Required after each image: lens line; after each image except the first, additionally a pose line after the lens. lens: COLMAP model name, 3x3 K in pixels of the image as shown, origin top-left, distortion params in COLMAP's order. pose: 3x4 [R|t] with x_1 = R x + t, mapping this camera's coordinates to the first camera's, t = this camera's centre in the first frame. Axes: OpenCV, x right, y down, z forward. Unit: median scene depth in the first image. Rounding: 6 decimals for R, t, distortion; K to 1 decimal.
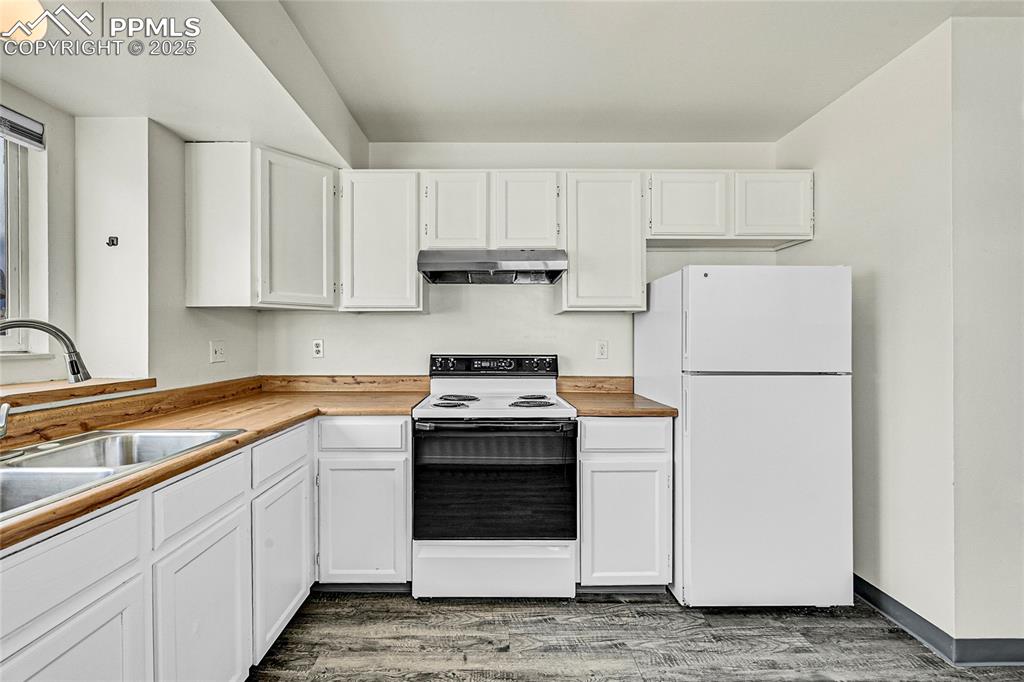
lens RADIAL K [[415.4, 0, 488.2], [0, 415.4, 340.6], [0, 0, 1]] dist [-0.000883, -0.000074]
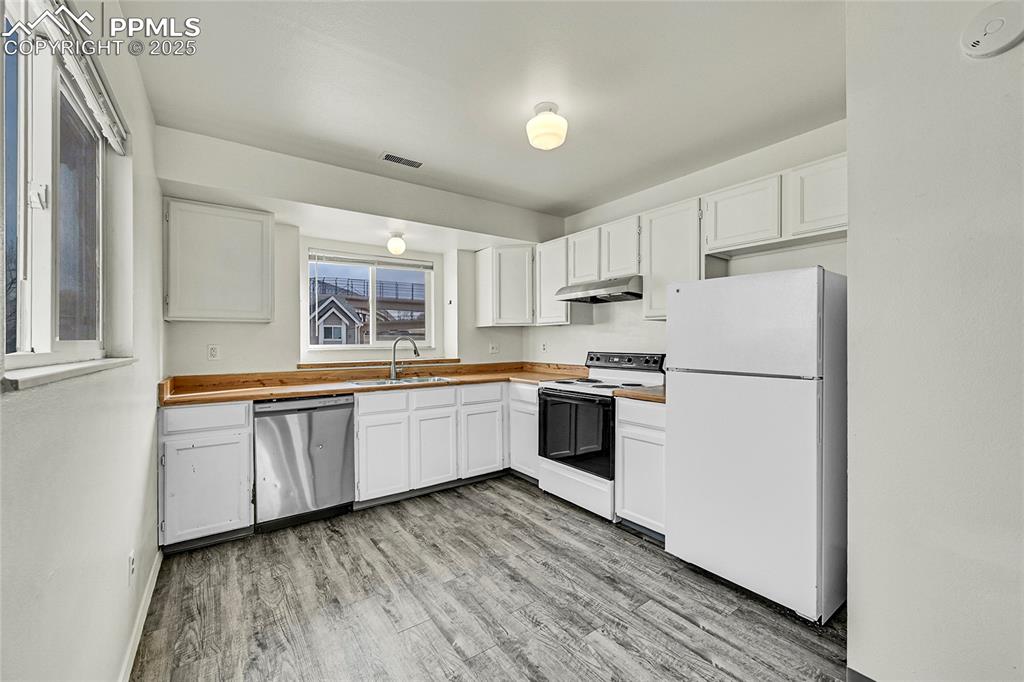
lens RADIAL K [[408.7, 0, 512.0], [0, 408.7, 341.0], [0, 0, 1]] dist [-0.000086, -0.000025]
pose [[0.586397, -0.001973, -0.810022, 1.061292], [0.002948, 0.999996, -0.000301, -0.007594], [0.810019, -0.002212, 0.586400, -0.103774]]
